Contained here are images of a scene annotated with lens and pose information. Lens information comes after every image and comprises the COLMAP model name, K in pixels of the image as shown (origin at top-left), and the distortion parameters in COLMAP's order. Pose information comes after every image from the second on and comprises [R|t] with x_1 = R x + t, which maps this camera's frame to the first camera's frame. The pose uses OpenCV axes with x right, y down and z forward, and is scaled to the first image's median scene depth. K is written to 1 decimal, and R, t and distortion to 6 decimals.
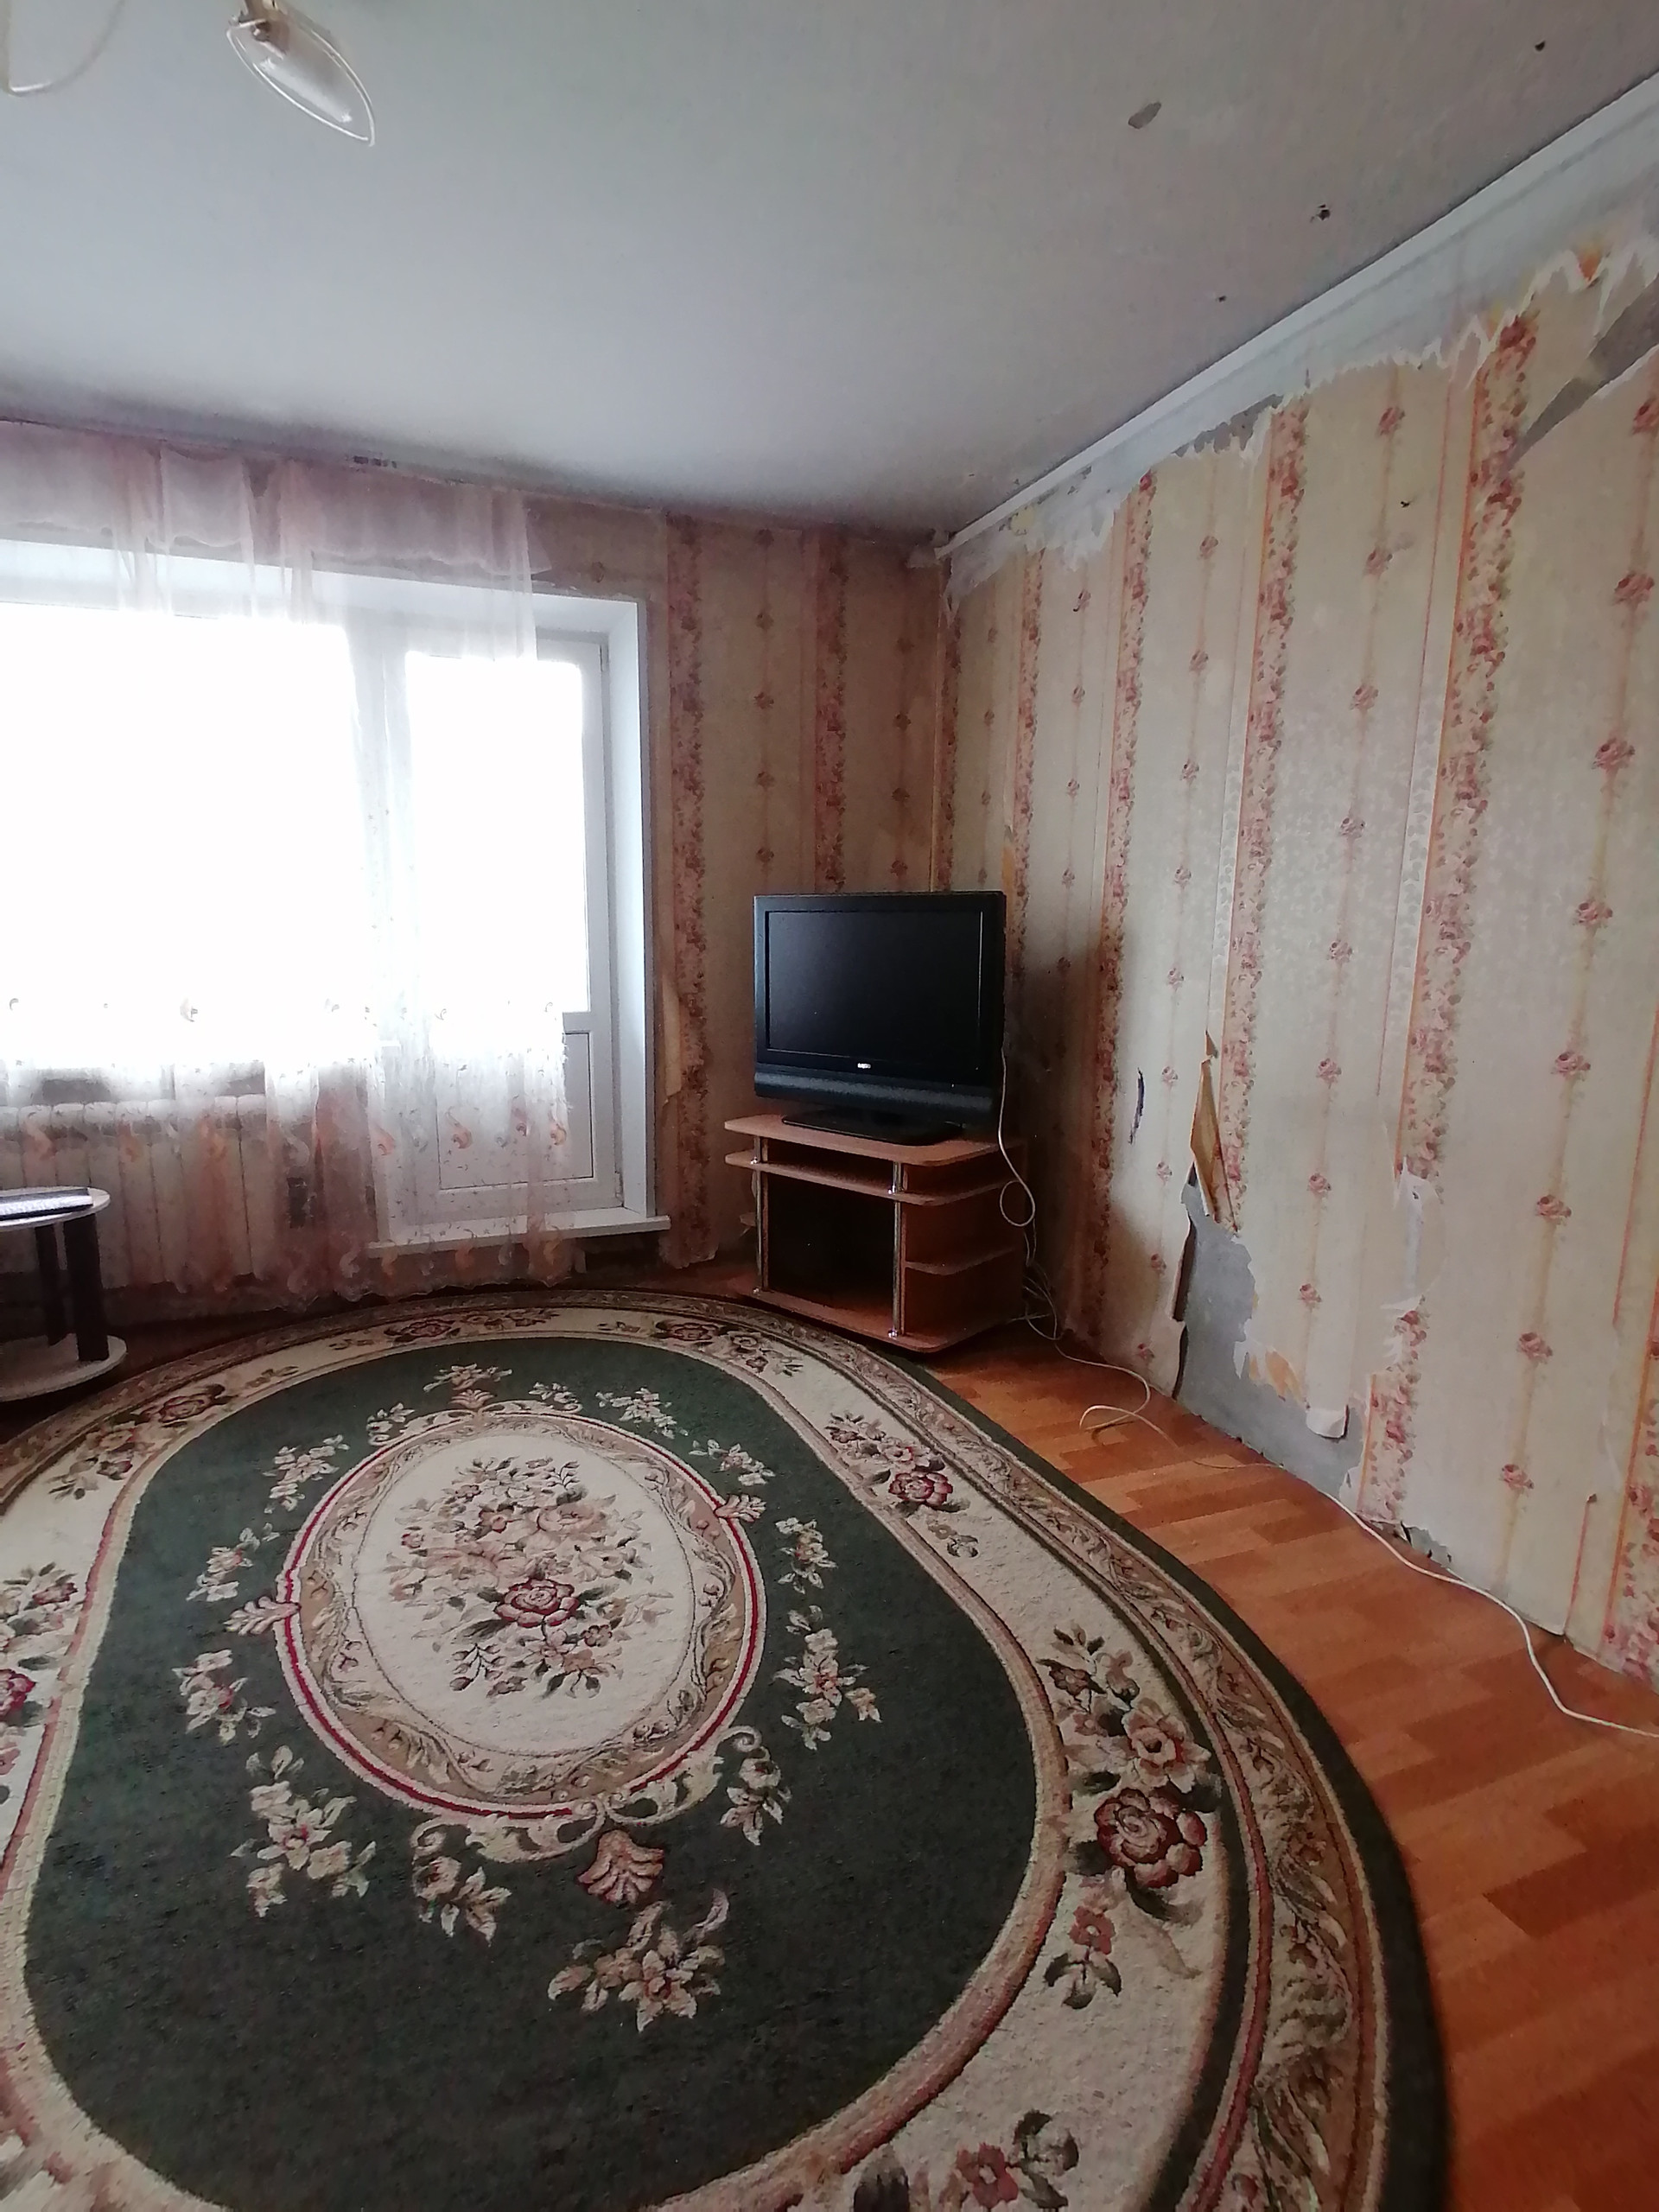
lens RADIAL K [[1102.1, 0, 826.0], [0, 1102.1, 1094.1], [0, 0, 1]] dist [0.013479, -0.013445]
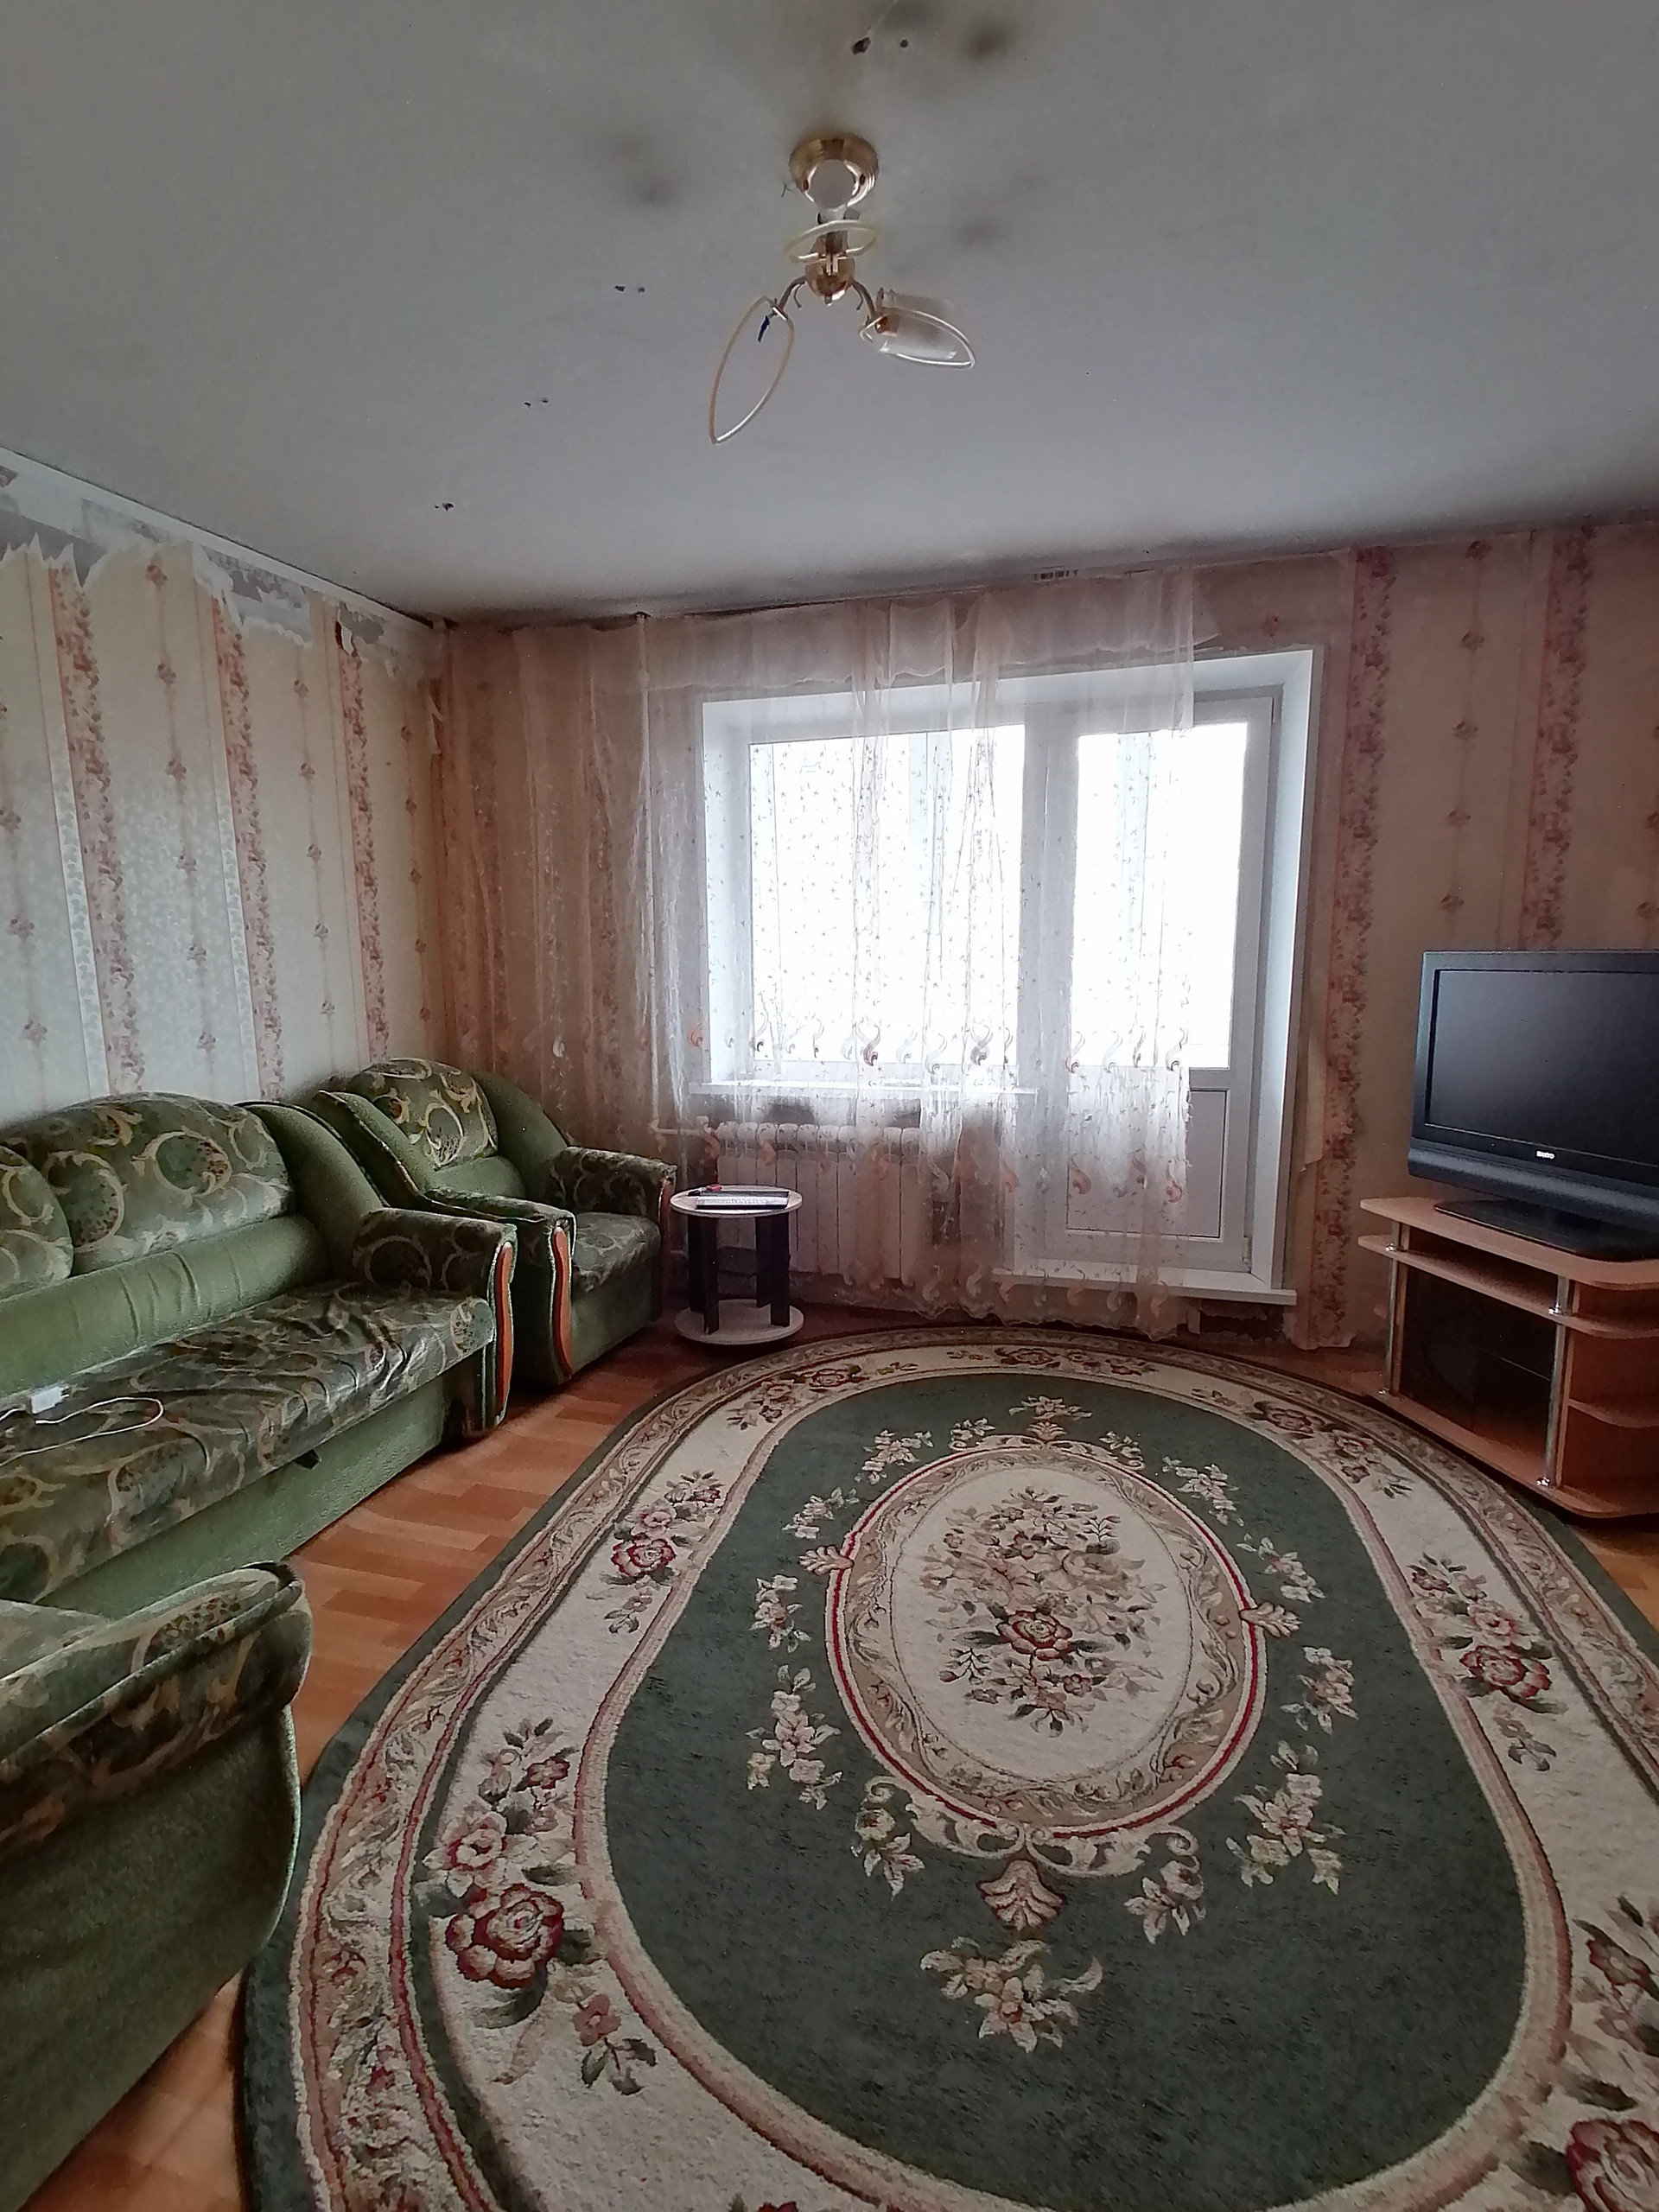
lens RADIAL K [[1102.1, 0, 807.3], [0, 1102.1, 1084.3], [0, 0, 1]] dist [0.013479, -0.013445]
pose [[0.793023, 0.062404, -0.605988, 0.128363], [-0.085016, 0.996342, -0.008654, -0.031934], [0.603231, 0.058382, 0.795427, -0.016104]]
